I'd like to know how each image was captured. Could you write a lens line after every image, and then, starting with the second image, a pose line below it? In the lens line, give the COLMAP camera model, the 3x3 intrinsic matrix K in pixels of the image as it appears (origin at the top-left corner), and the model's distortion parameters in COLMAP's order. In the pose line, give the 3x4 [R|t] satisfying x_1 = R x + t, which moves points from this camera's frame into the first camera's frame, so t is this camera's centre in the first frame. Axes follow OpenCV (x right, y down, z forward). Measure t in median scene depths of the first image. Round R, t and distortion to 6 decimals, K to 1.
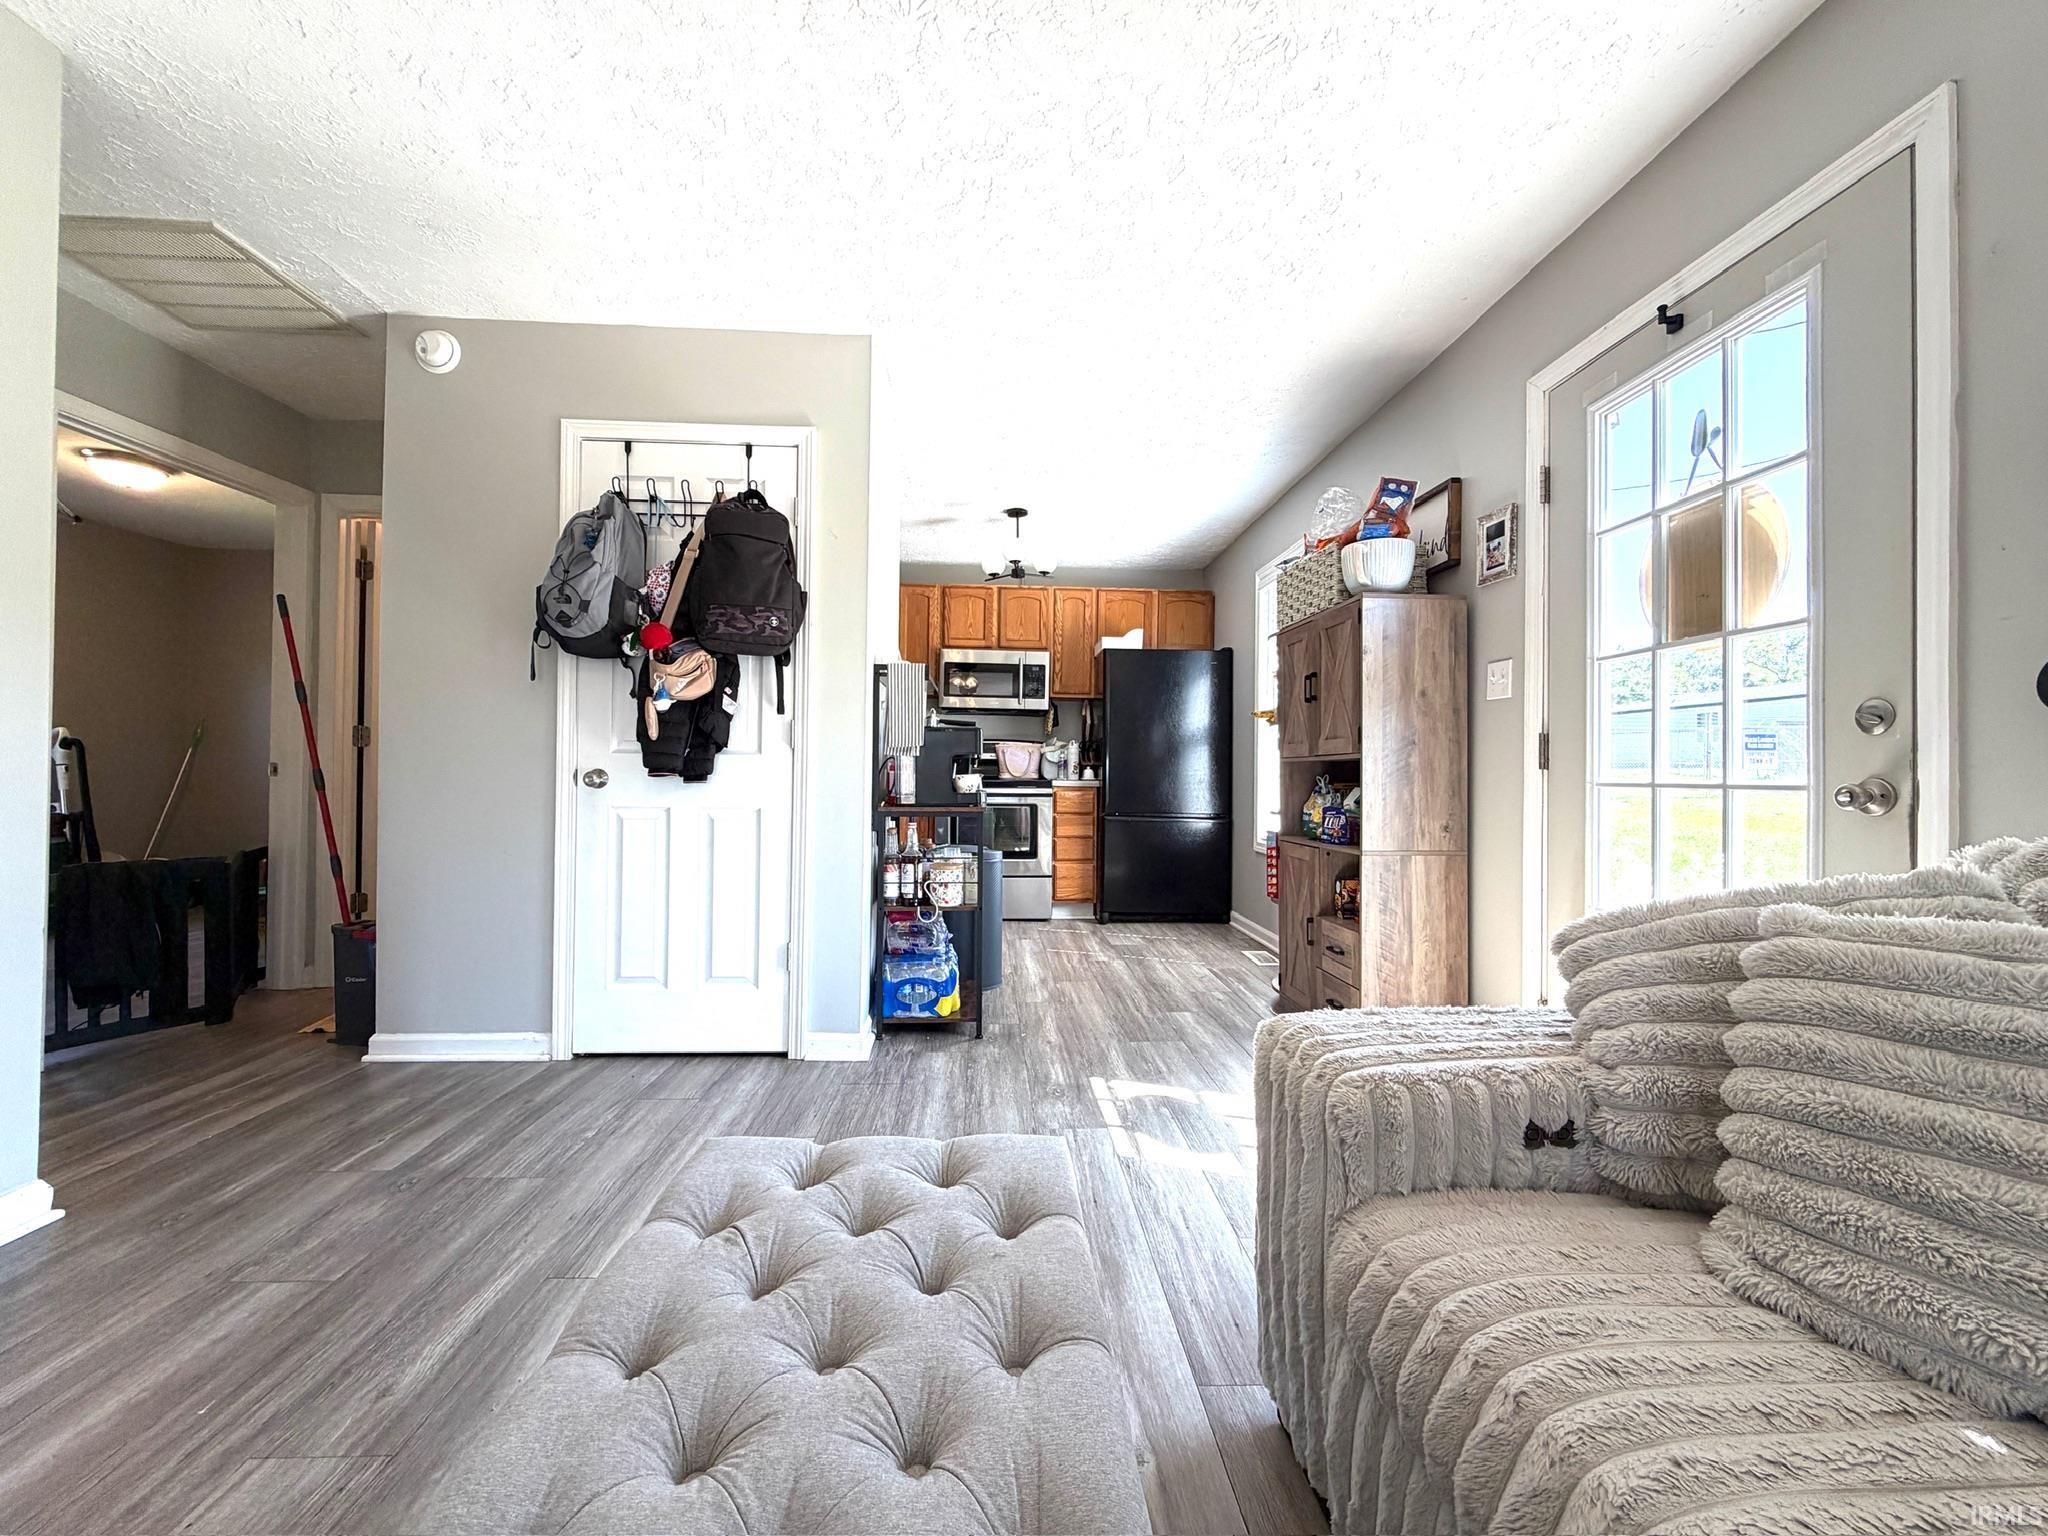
lens RADIAL K [[813.0, 0, 1021.0], [0, 813.0, 766.1], [0, 0, 1]] dist [-0.000692, -0.000008]
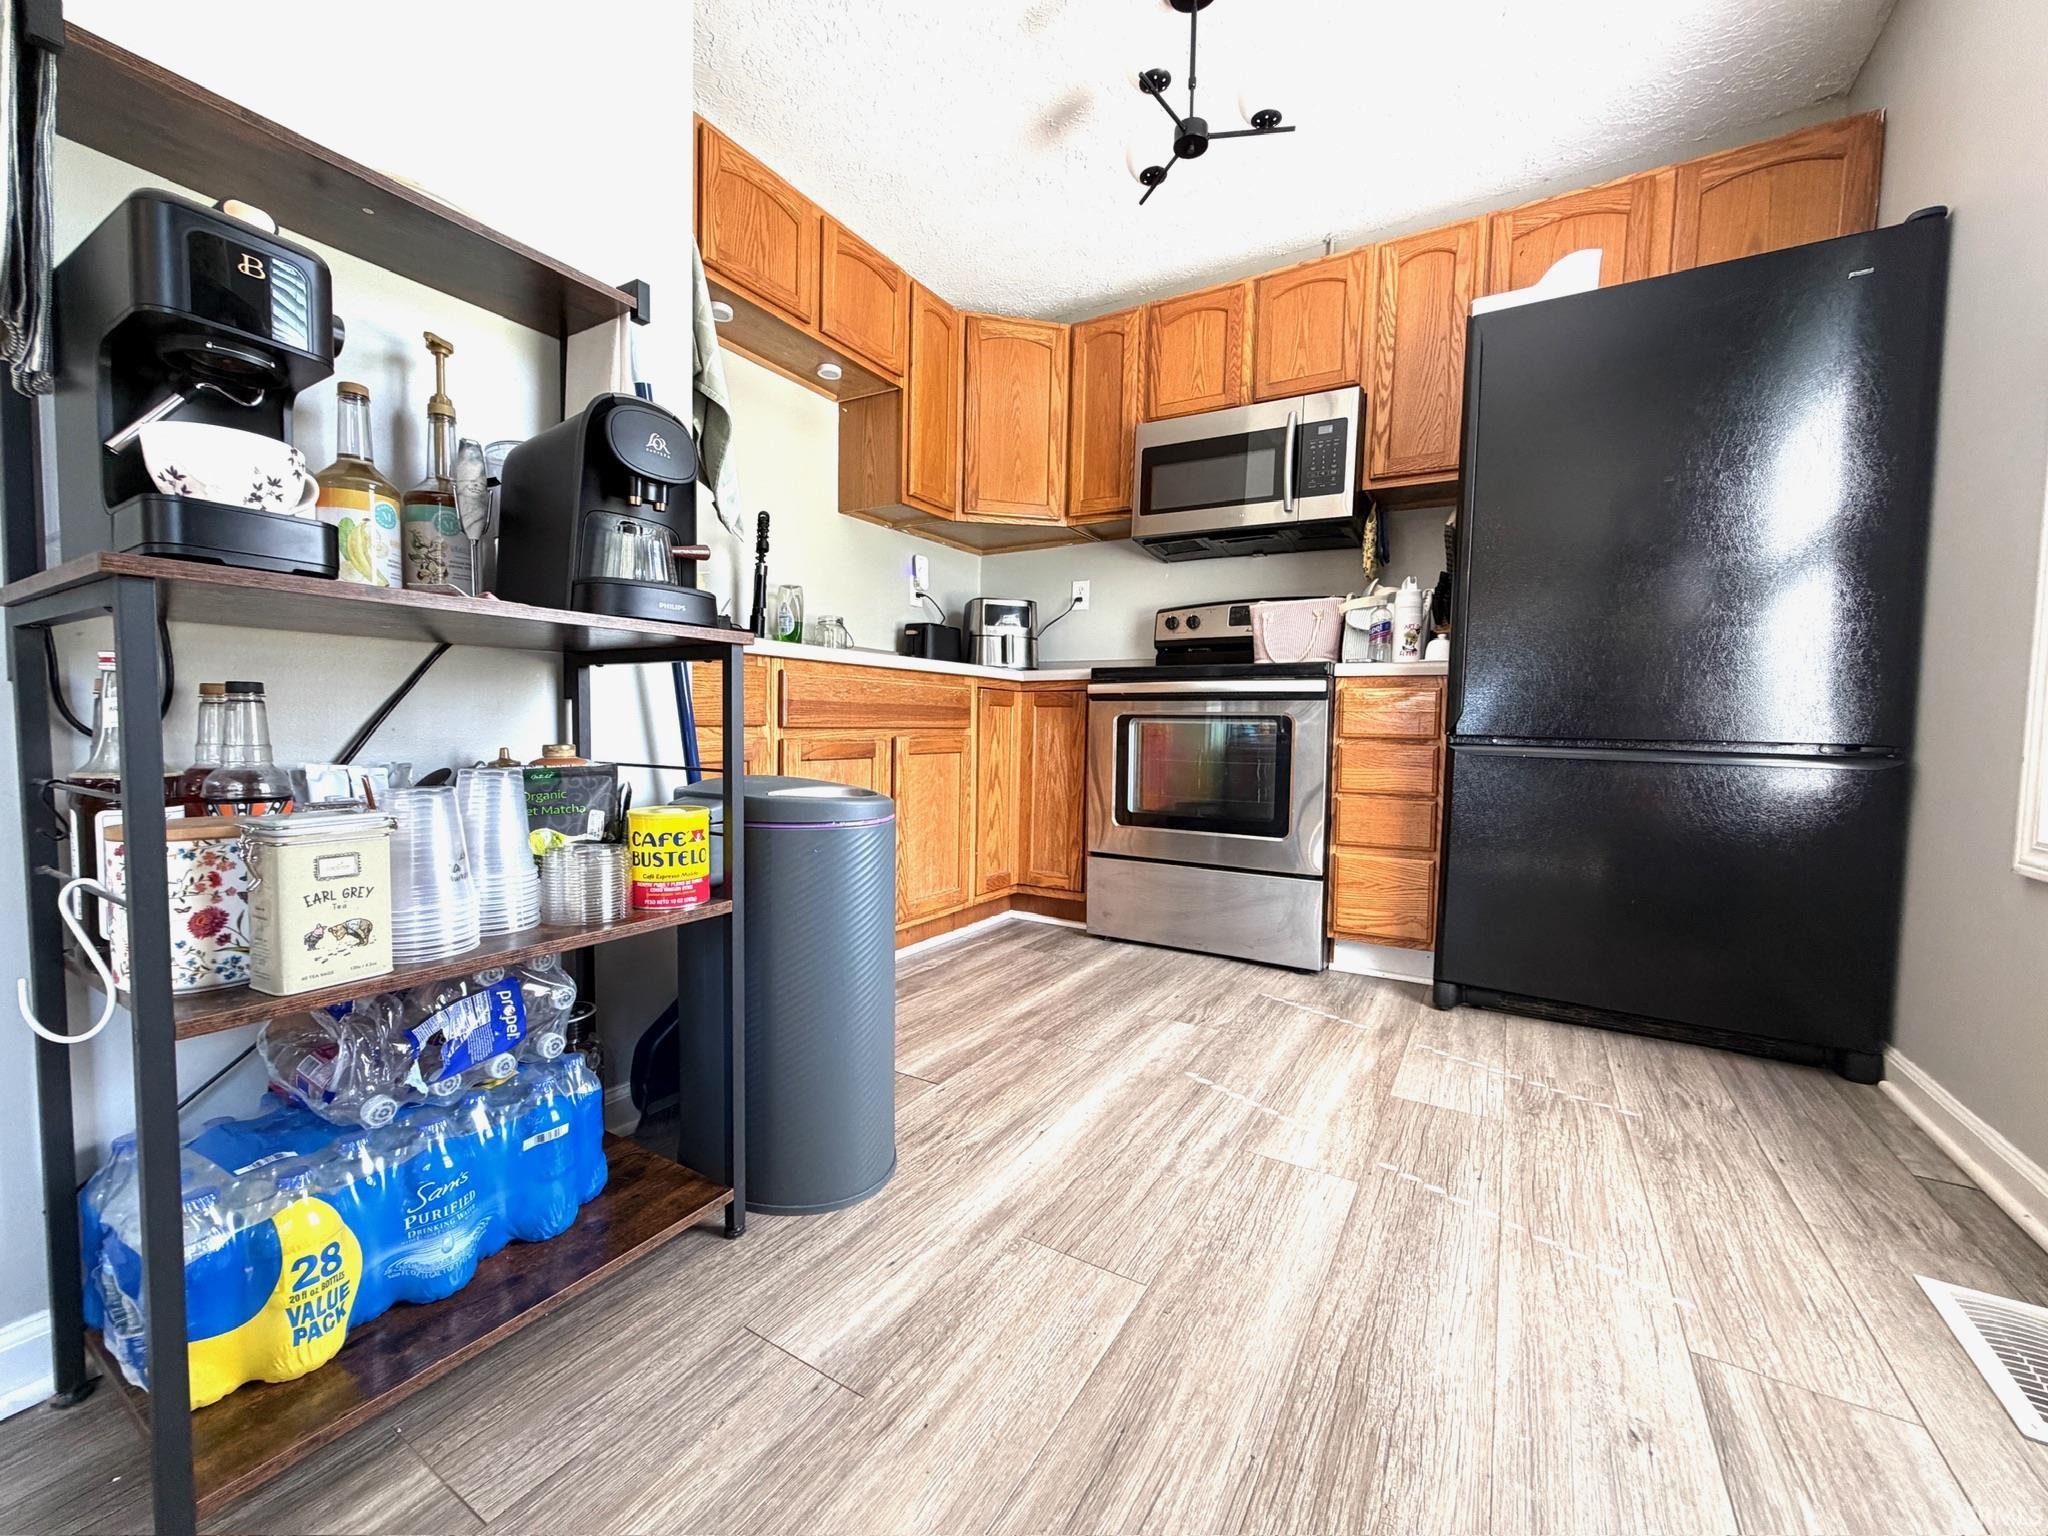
lens RADIAL K [[813.0, 0, 1017.9], [0, 813.0, 767.3], [0, 0, 1]] dist [-0.000692, -0.000008]
pose [[0.827903, 0.035898, -0.559722, 0.258523], [-0.005981, 0.998458, 0.055190, 0.089178], [0.560840, -0.042345, 0.826841, 0.944251]]
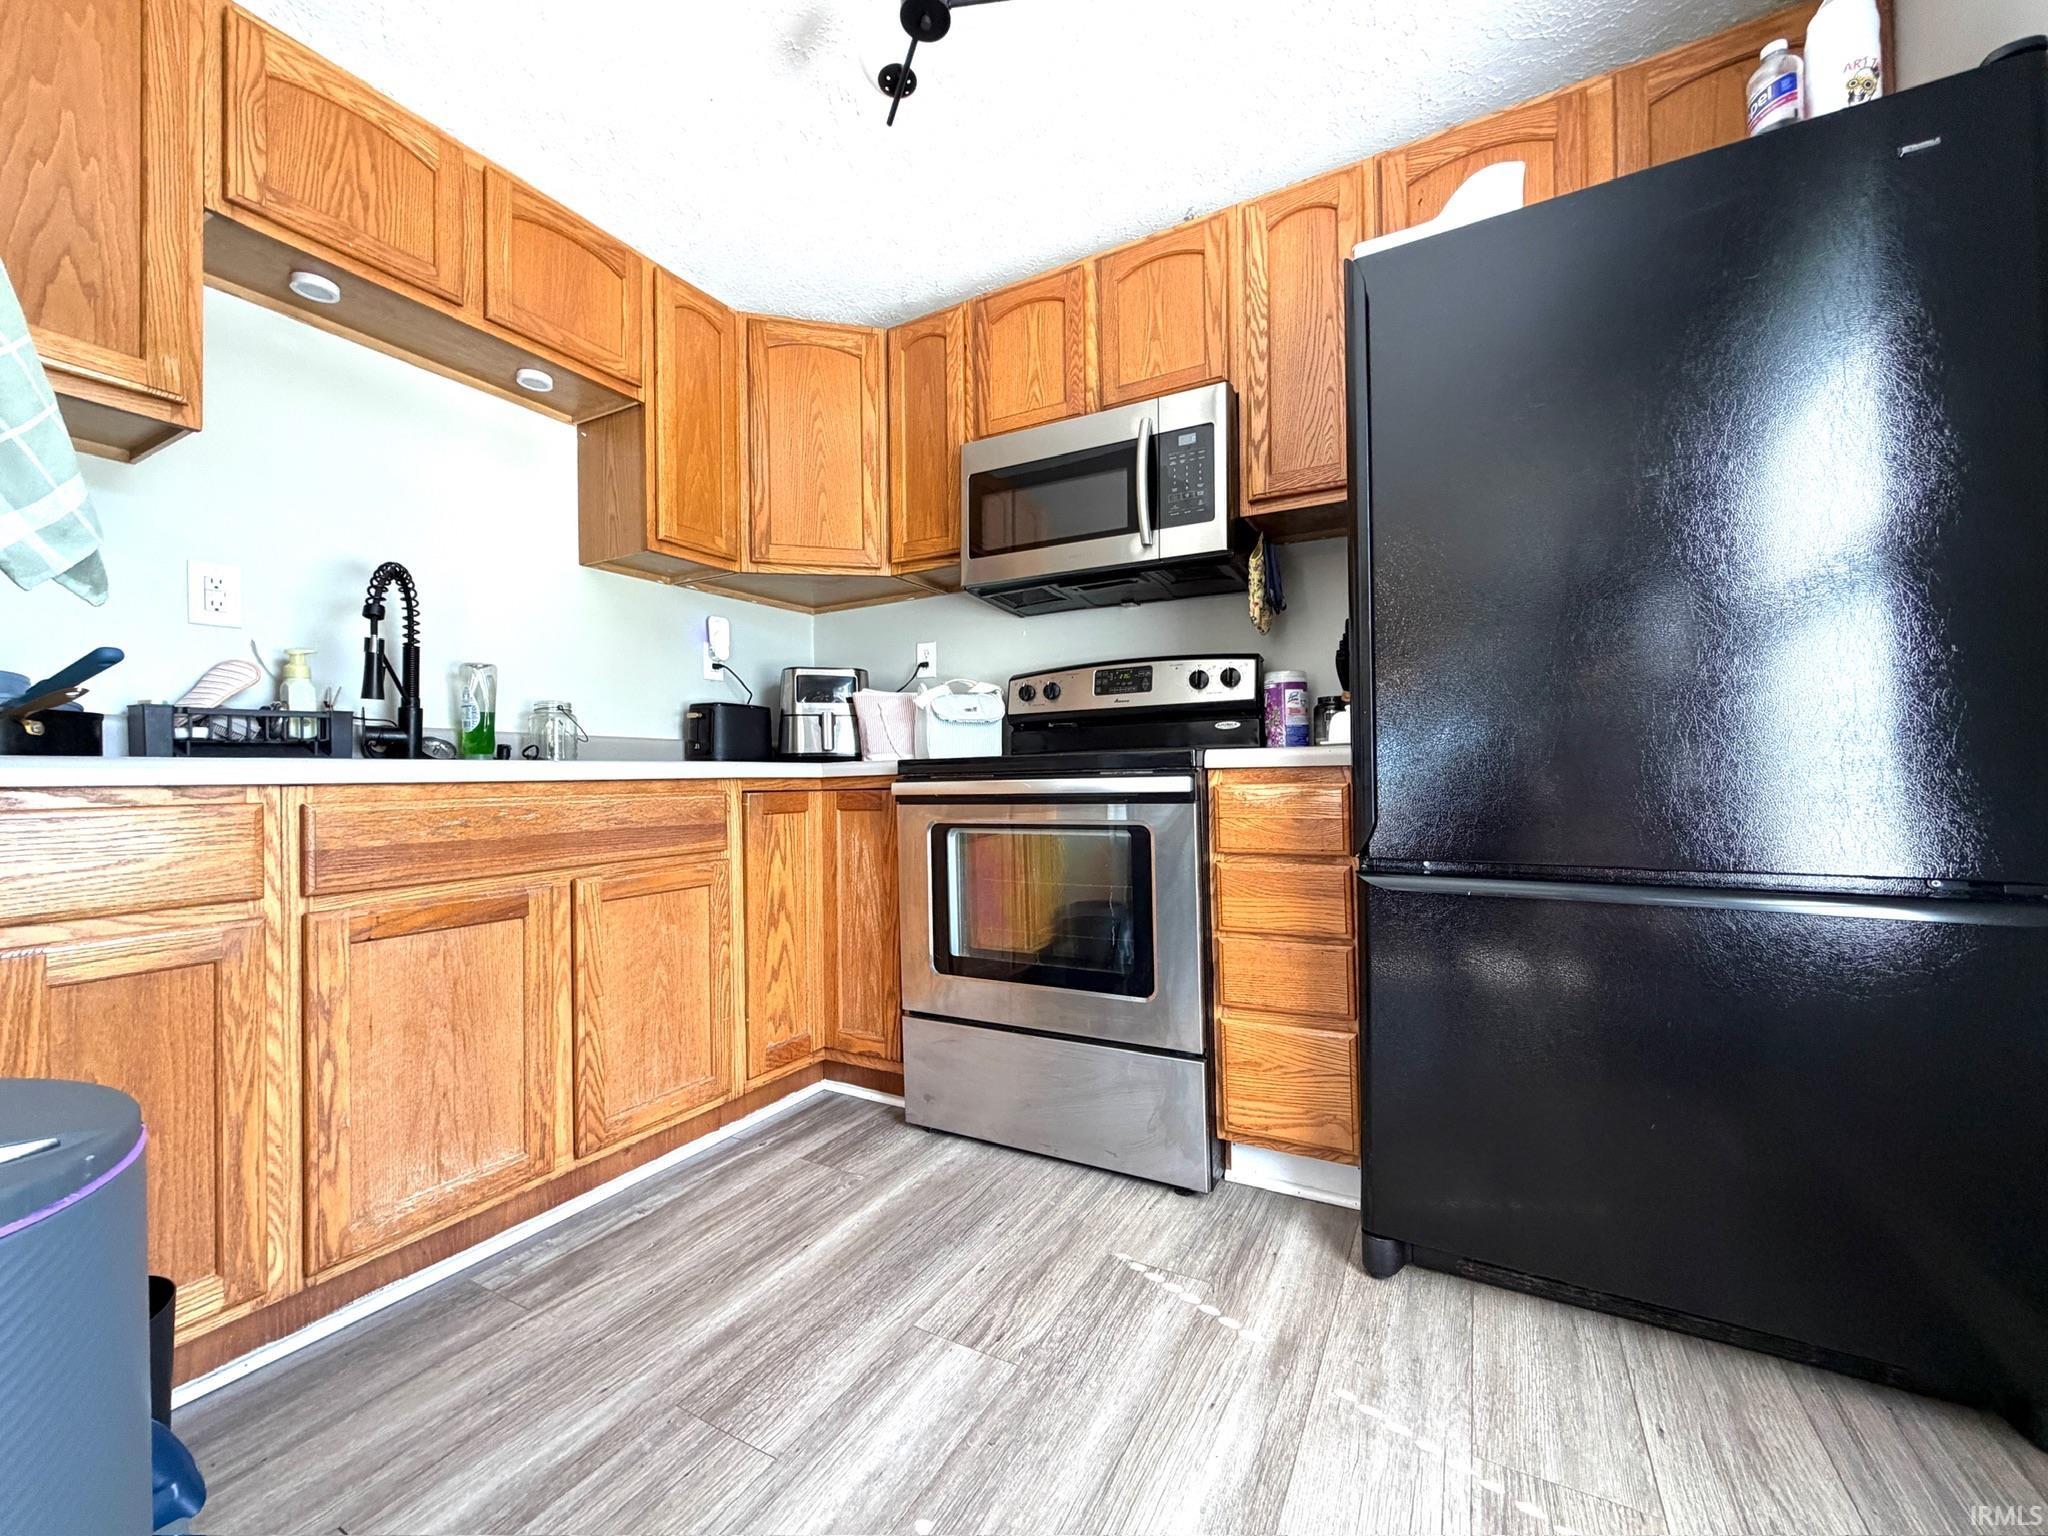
lens RADIAL K [[813.0, 0, 1018.8], [0, 813.0, 767.5], [0, 0, 1]] dist [-0.000692, -0.000008]
pose [[0.847494, -0.030801, -0.529911, 0.257378], [0.029751, 0.999502, -0.010514, 0.044338], [0.529971, -0.006855, 0.847988, 1.225572]]
